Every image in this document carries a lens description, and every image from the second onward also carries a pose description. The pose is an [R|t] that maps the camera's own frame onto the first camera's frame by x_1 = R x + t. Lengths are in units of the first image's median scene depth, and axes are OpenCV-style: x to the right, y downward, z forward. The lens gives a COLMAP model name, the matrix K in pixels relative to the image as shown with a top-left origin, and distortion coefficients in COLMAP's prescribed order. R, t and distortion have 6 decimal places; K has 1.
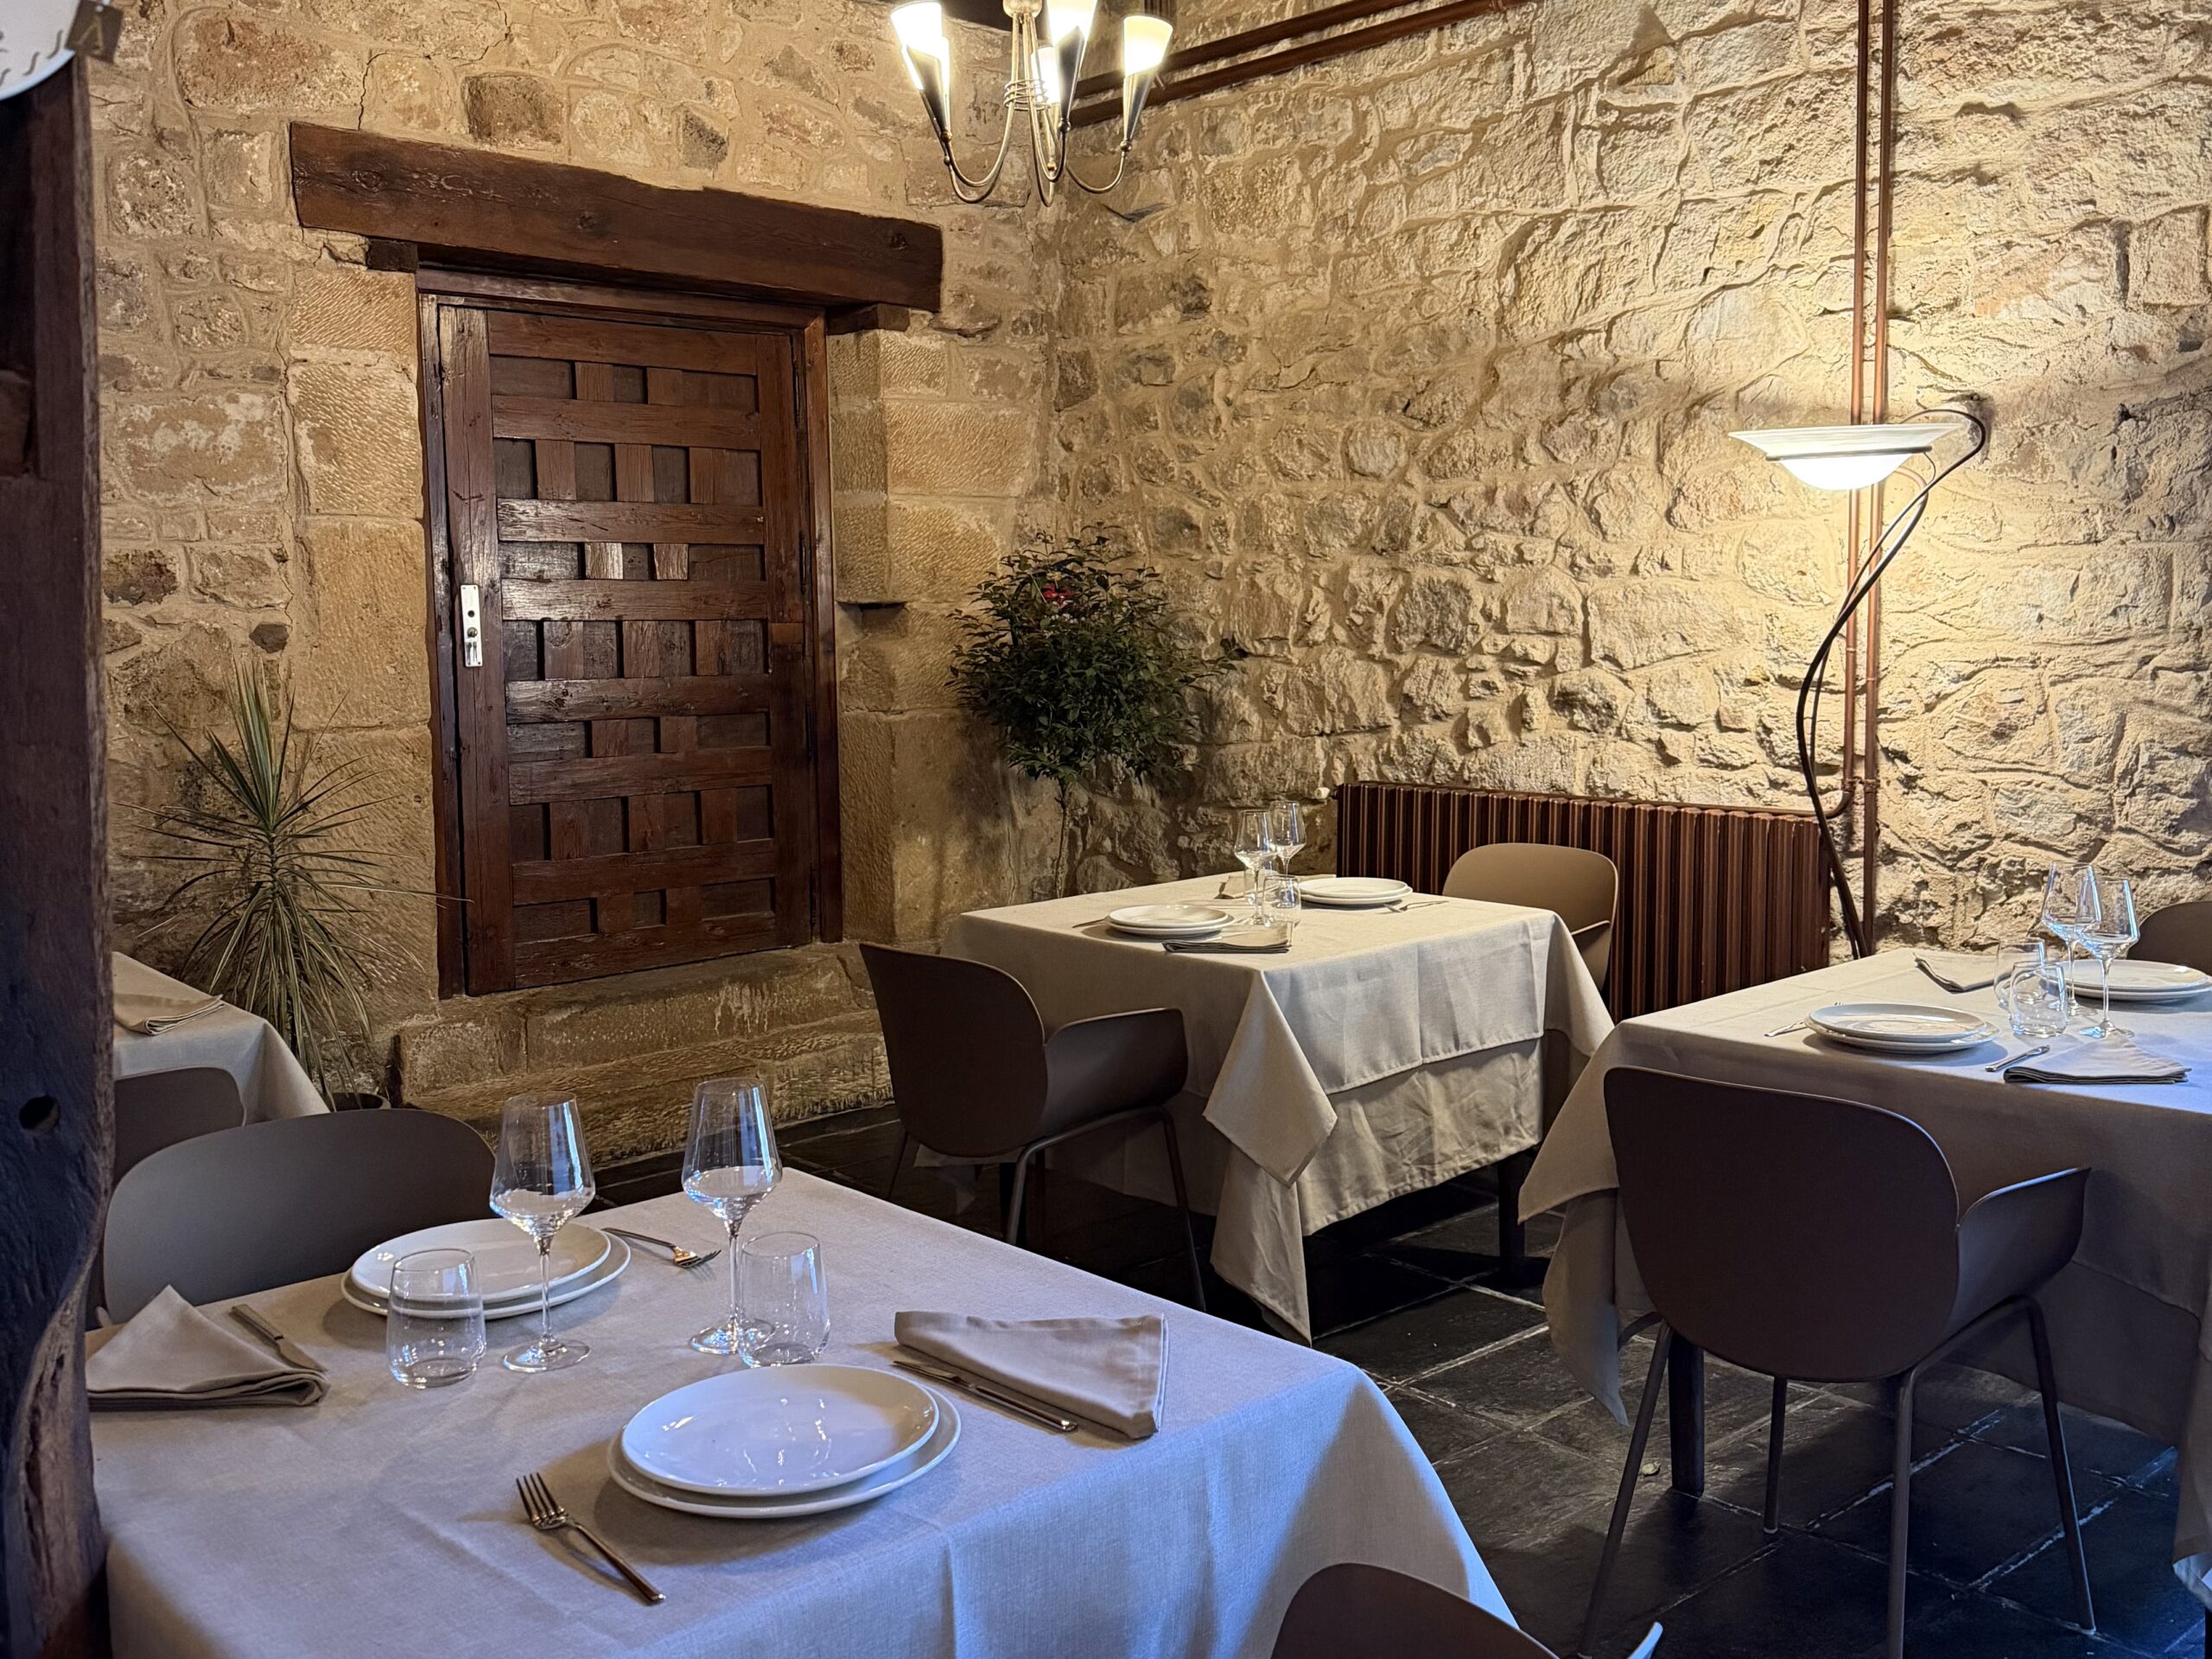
lens RADIAL K [[2069.7, 0, 1090.9], [0, 2069.7, 840.0], [0, 0, 1]] dist [0.034940, 0.000000]
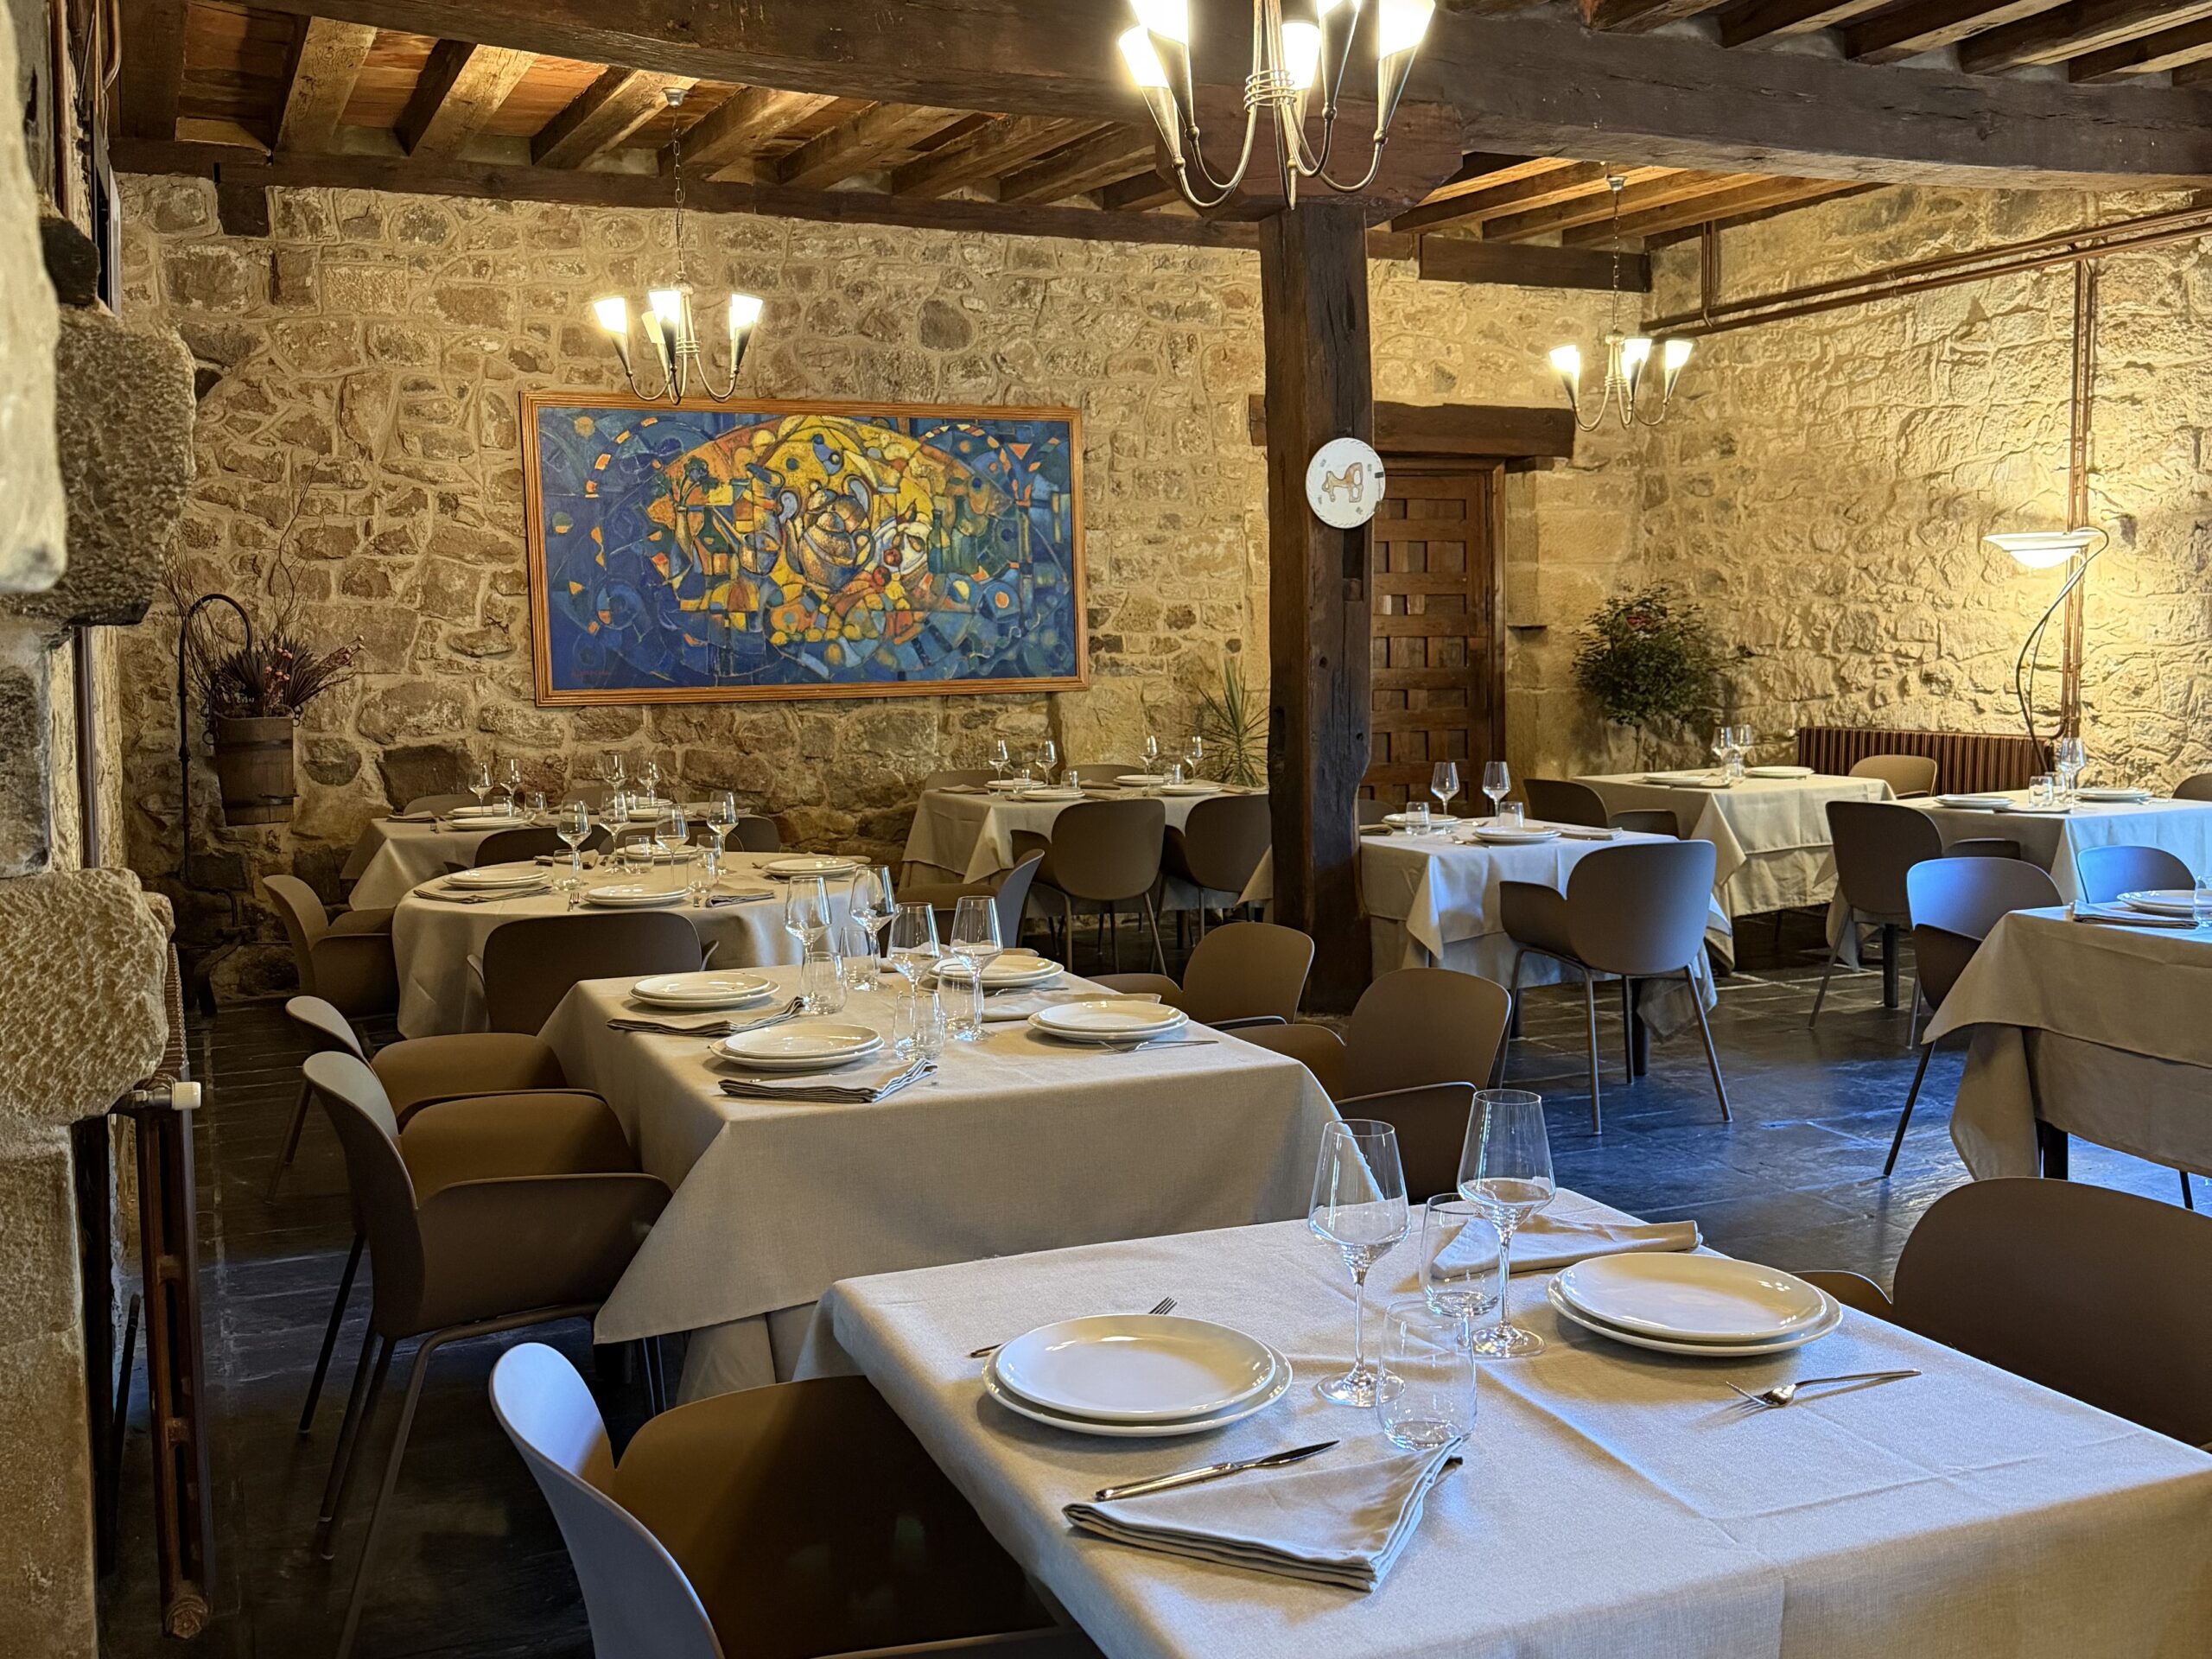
lens RADIAL K [[2069.7, 0, 1101.1], [0, 2069.7, 811.8], [0, 0, 1]] dist [0.034940, 0.000000]
pose [[0.956674, 0.021312, -0.290381, 0.072537], [-0.028239, 0.999407, -0.019685, 0.103668], [0.289790, 0.027032, 0.956708, -0.925254]]
